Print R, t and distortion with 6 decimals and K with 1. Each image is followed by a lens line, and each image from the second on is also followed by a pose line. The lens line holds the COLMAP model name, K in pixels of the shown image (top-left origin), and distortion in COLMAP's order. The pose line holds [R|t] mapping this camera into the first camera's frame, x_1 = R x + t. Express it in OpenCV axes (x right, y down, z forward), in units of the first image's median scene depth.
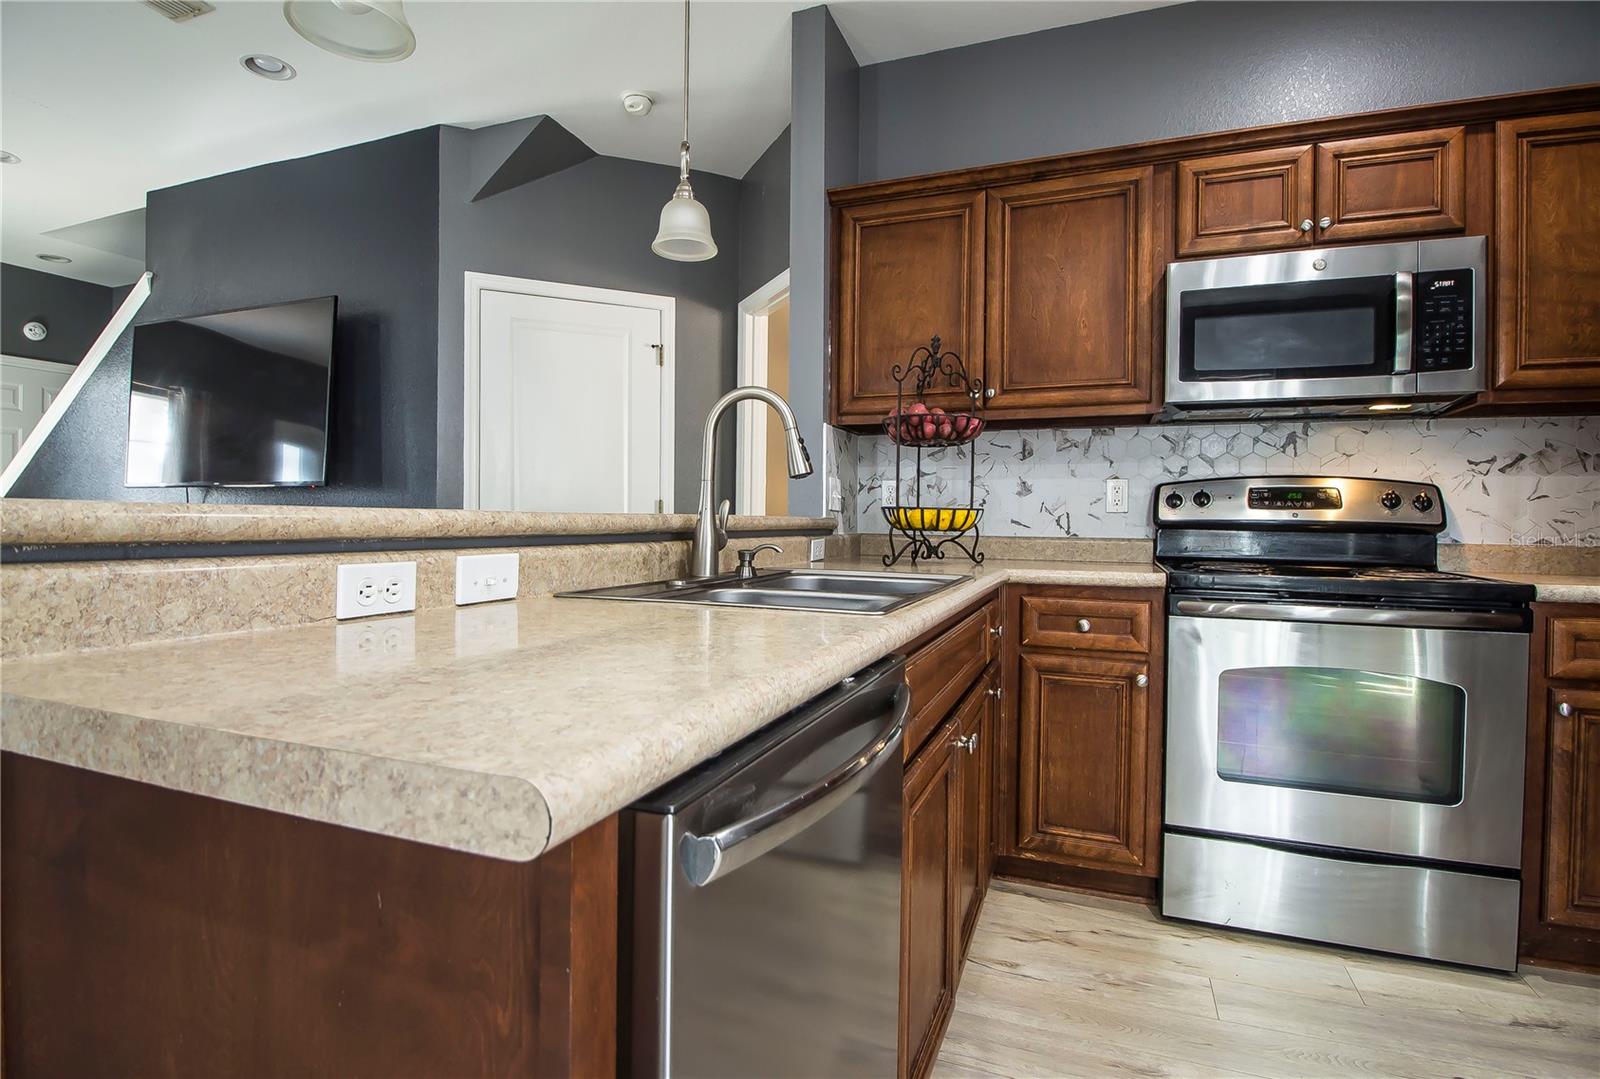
lens RADIAL K [[795.6, 0, 794.0], [0, 795.6, 527.7], [0, 0, 1]] dist [-0.008911, -0.008851]
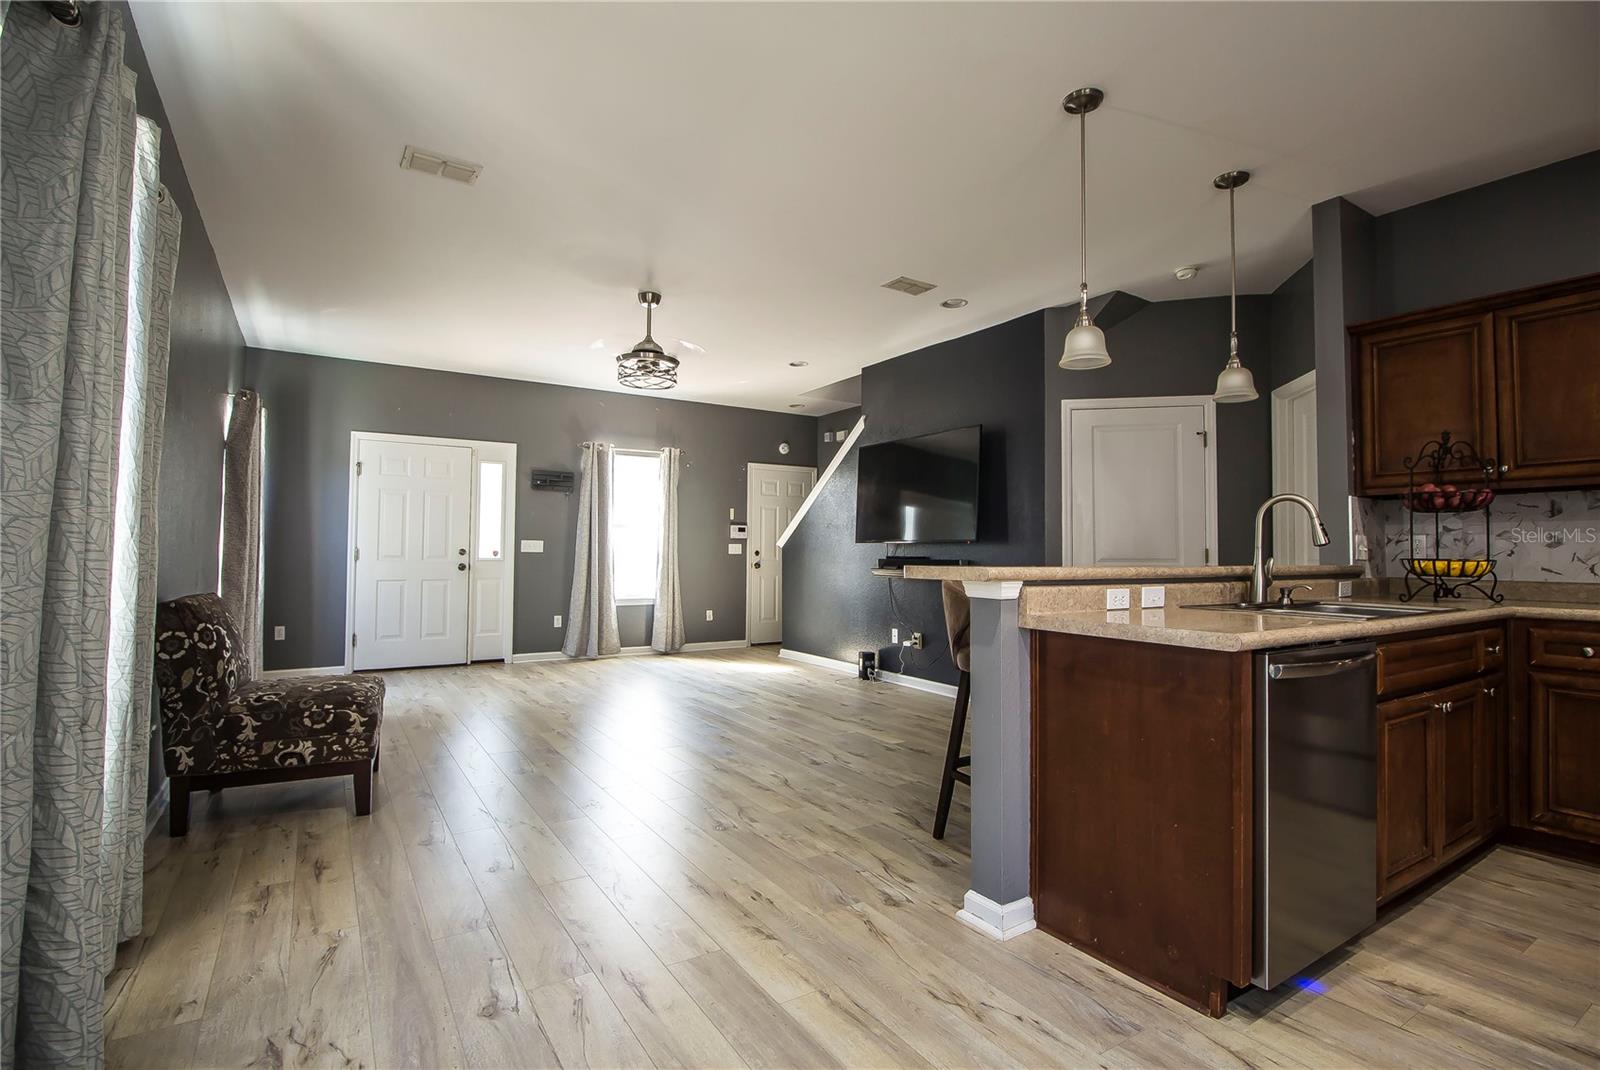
lens RADIAL K [[747.8, 0, 807.8], [0, 747.8, 526.4], [0, 0, 1]] dist [-0.001524, -0.010277]
pose [[0.811599, -0.024126, -0.583717, 0.033568], [-0.004495, 0.998859, -0.047535, -0.016279], [0.584198, 0.041203, 0.810565, -0.671649]]
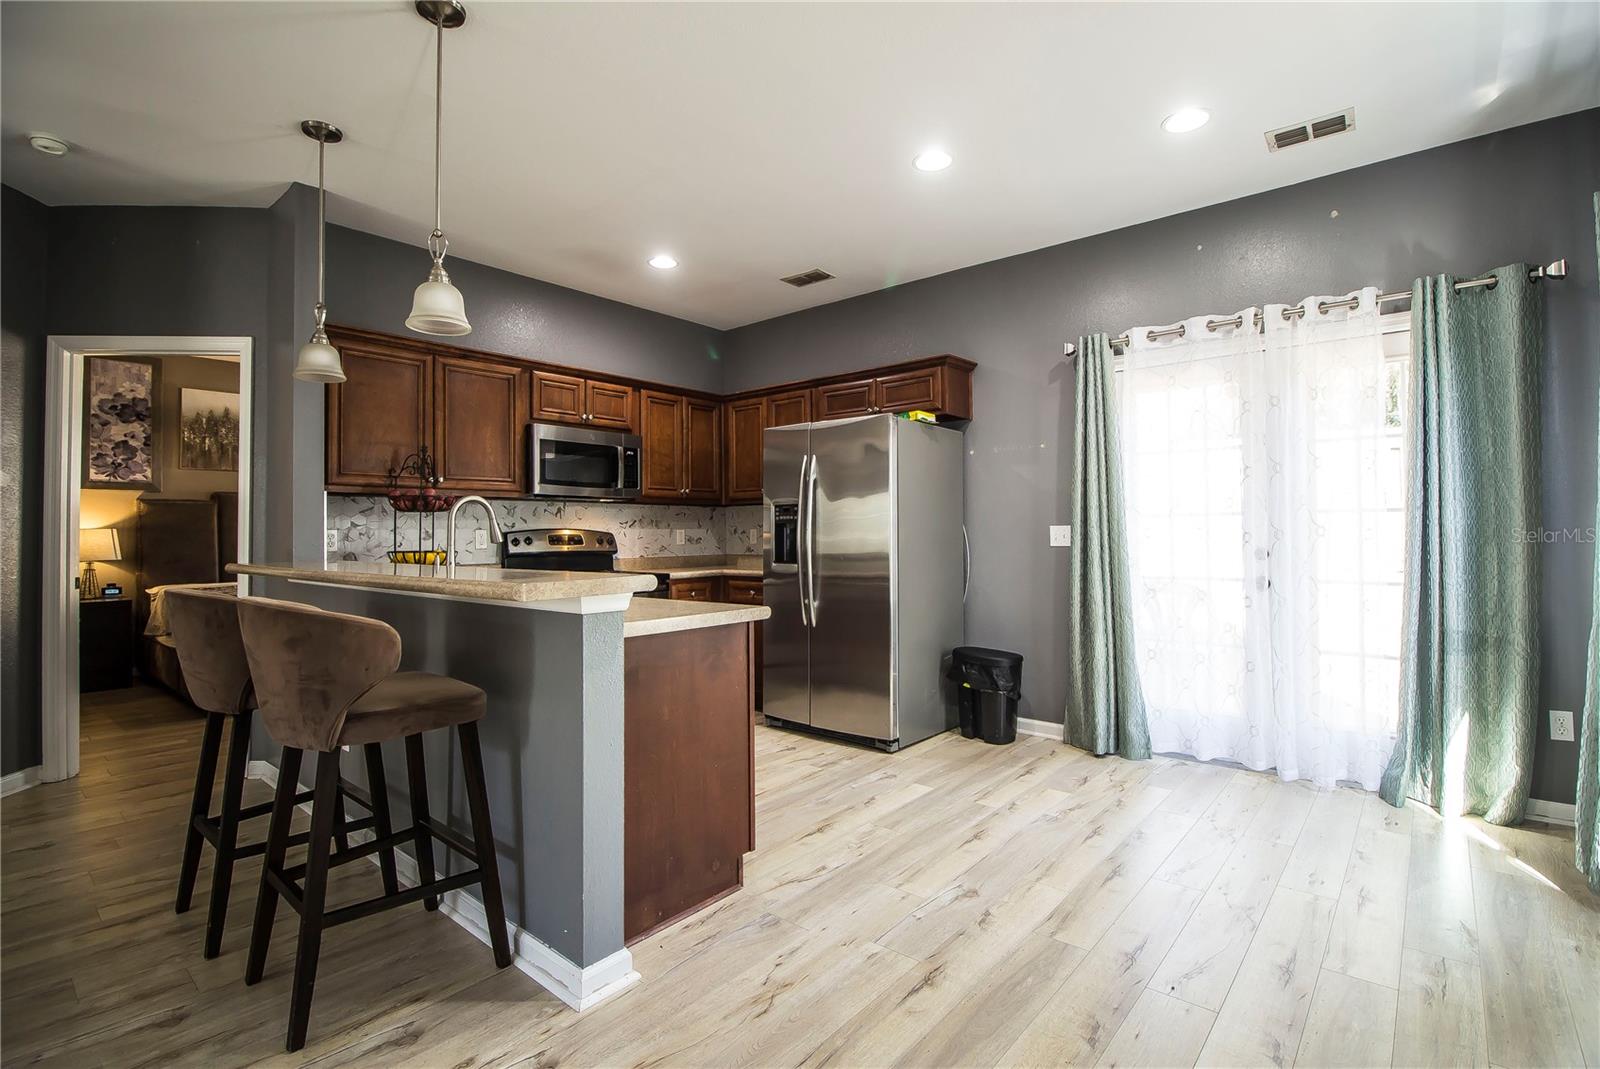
lens RADIAL K [[747.8, 0, 804.1], [0, 747.8, 521.6], [0, 0, 1]] dist [-0.001524, -0.010277]
pose [[0.330301, 0.000939, 0.943875, -1.045765], [0.020629, 0.999753, -0.008213, -0.059169], [-0.943650, 0.022184, 0.330200, -0.239932]]
